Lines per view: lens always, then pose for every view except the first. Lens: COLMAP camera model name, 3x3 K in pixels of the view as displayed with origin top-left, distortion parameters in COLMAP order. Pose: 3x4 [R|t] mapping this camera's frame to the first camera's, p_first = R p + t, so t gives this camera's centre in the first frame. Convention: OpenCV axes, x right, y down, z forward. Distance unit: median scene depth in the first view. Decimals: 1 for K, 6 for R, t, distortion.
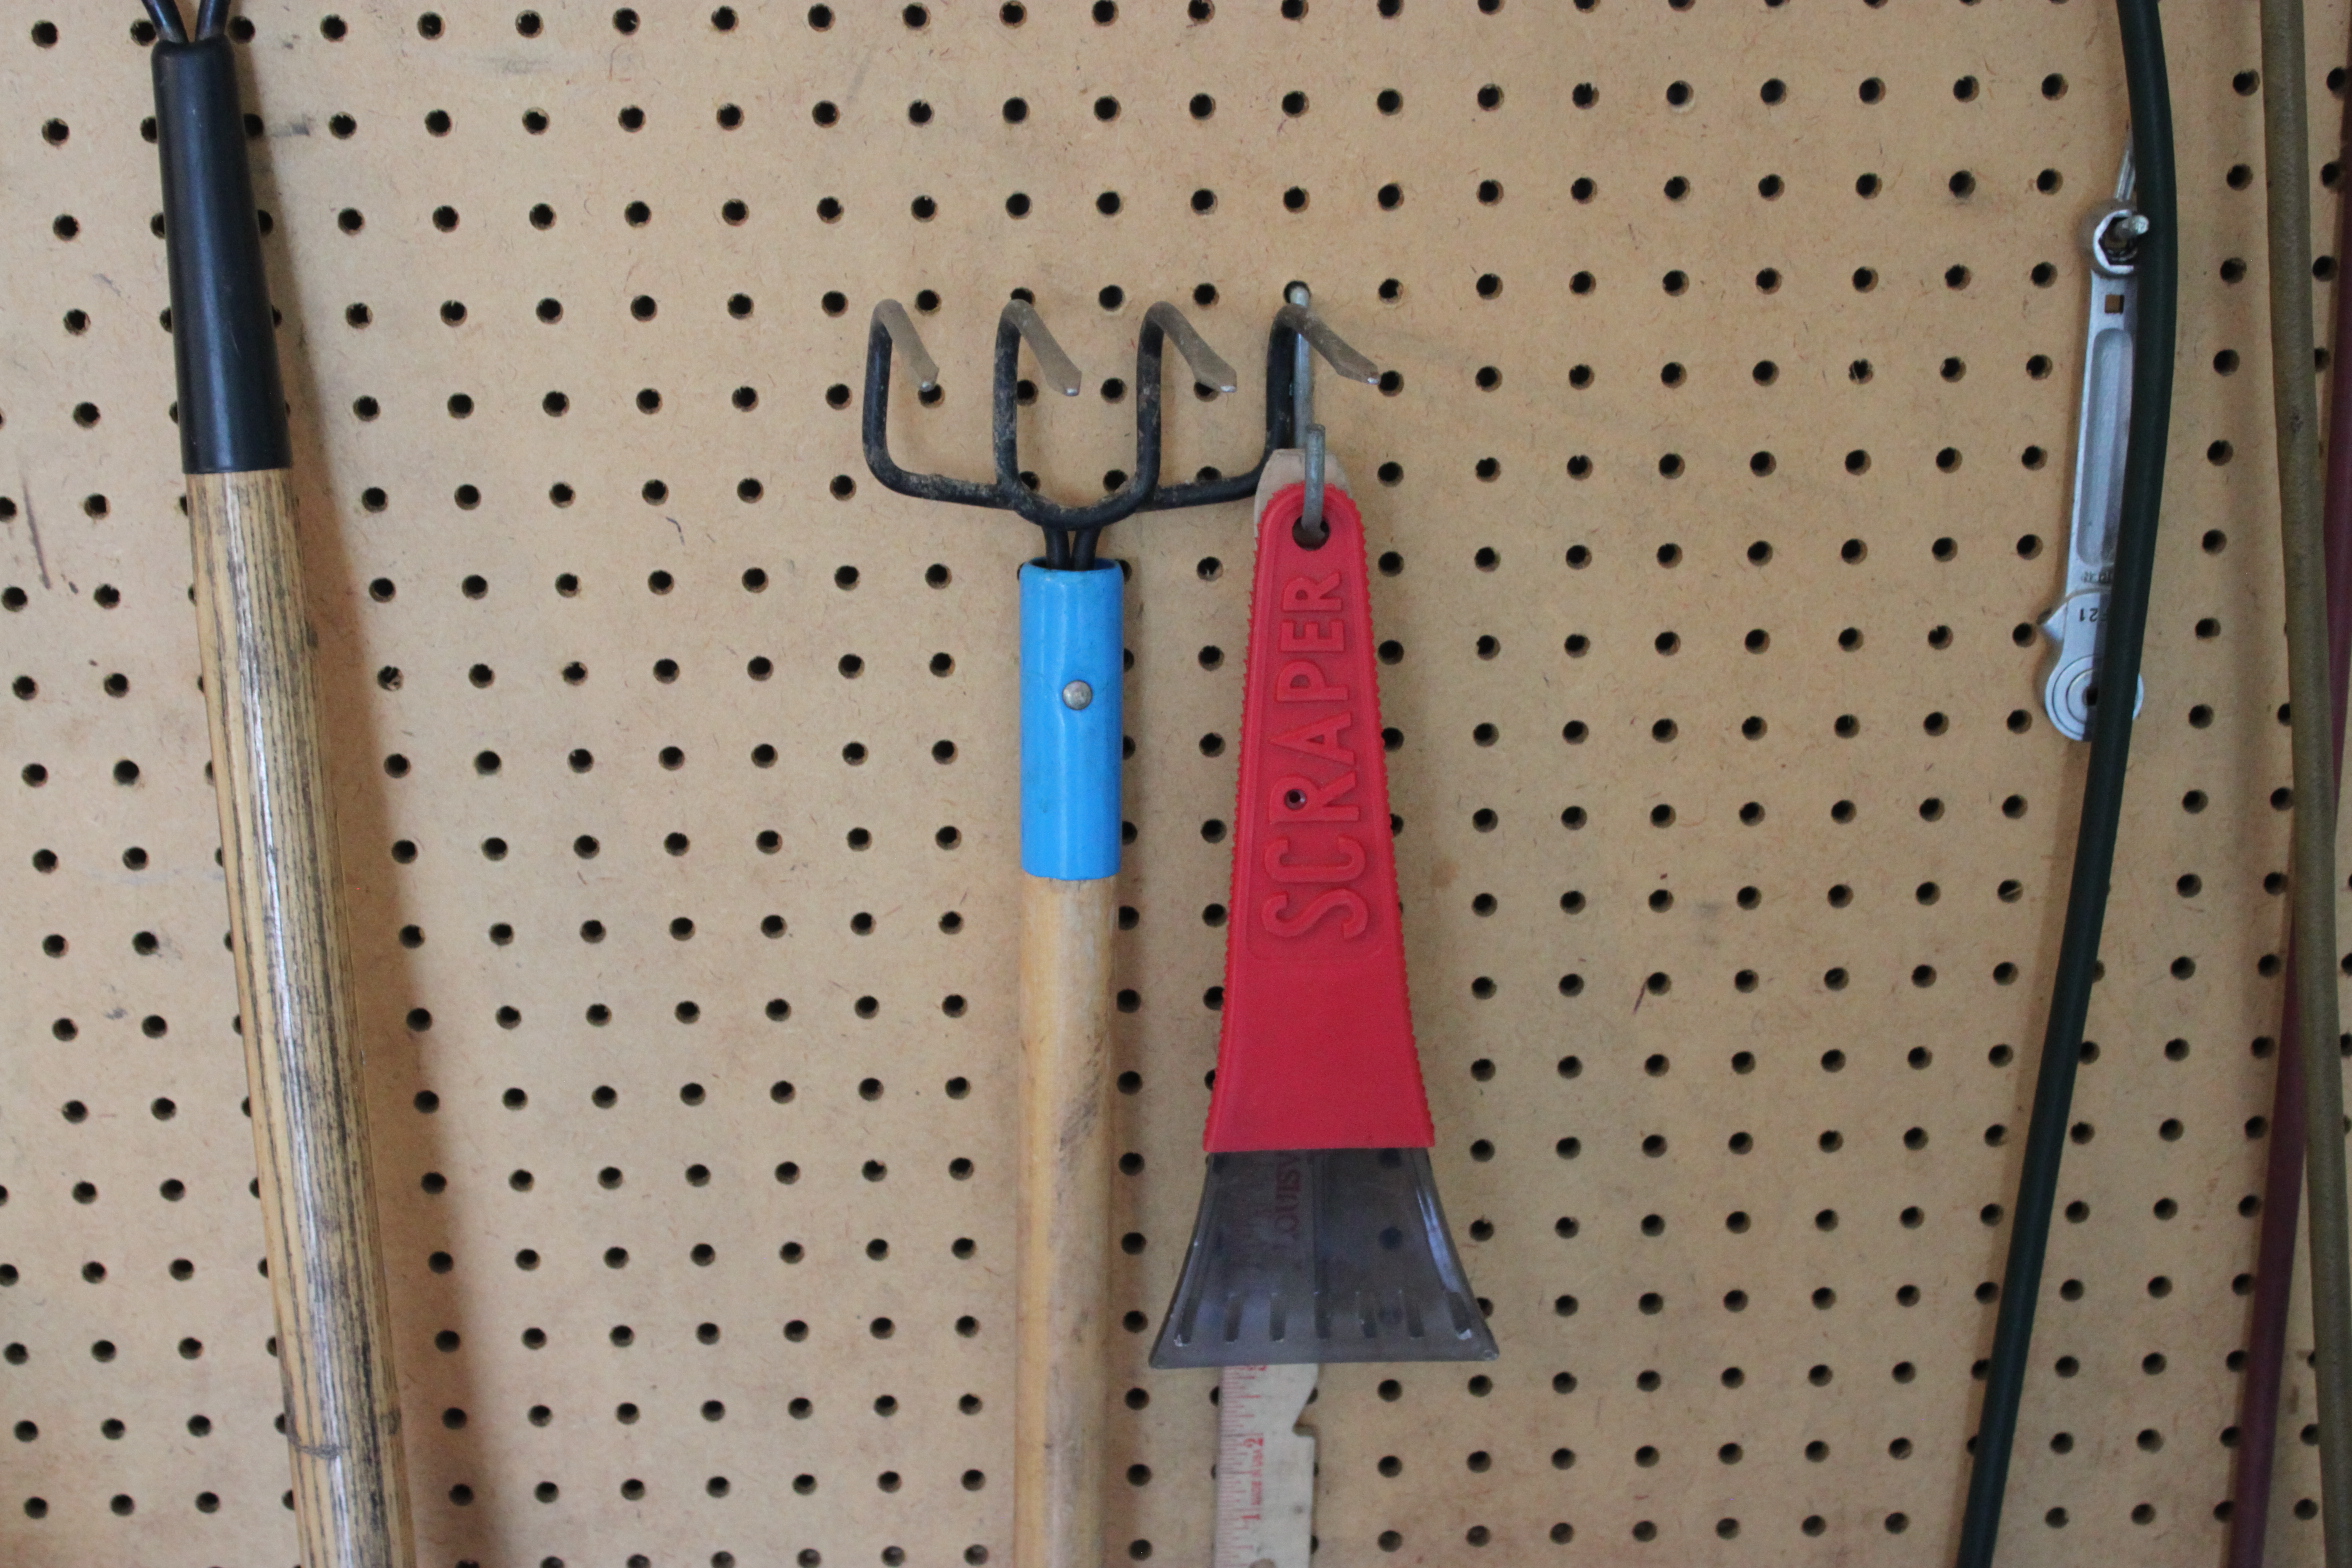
lens RADIAL K [[3593.0, 0, 1174.2], [0, 3593.0, 776.4], [0, 0, 1]] dist [-0.019191, 0.000000]
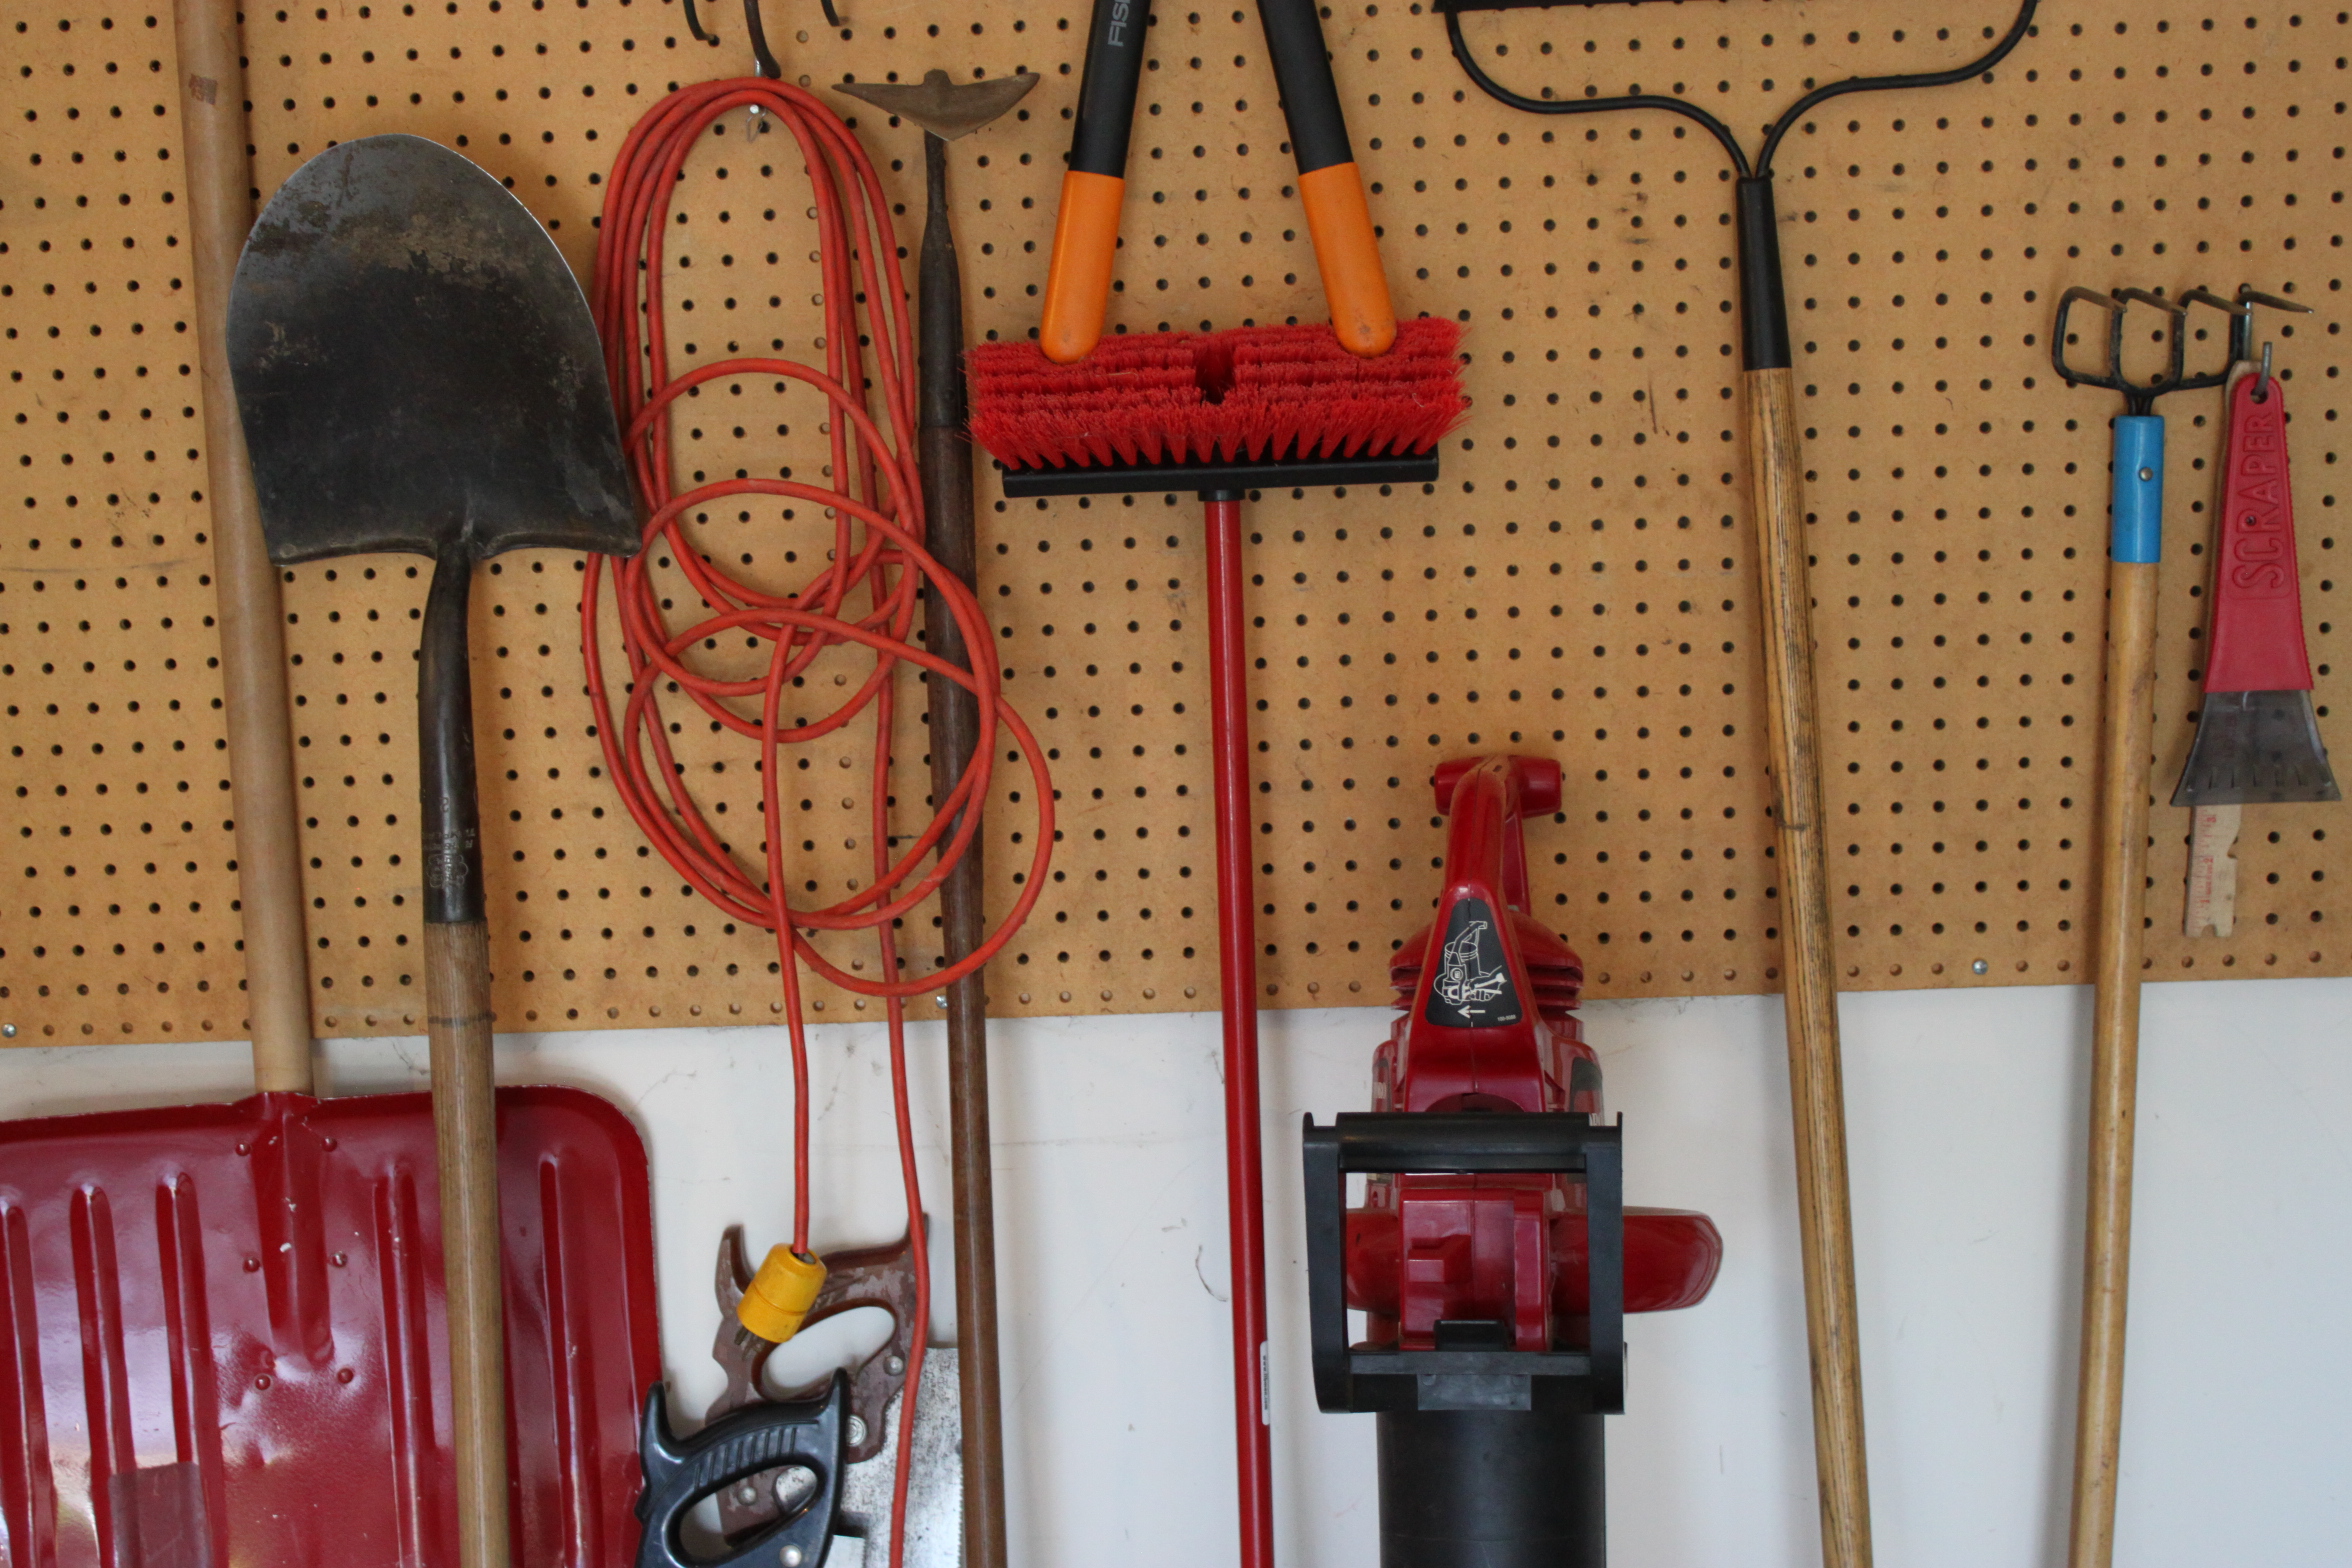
lens RADIAL K [[3593.0, 0, 1166.0], [0, 3593.0, 798.5], [0, 0, 1]] dist [-0.019191, 0.000000]
pose [[0.998143, -0.005748, -0.060635, -0.471346], [-0.000124, 0.995344, -0.096391, 0.367993], [0.060907, 0.096220, 0.993495, -1.121966]]
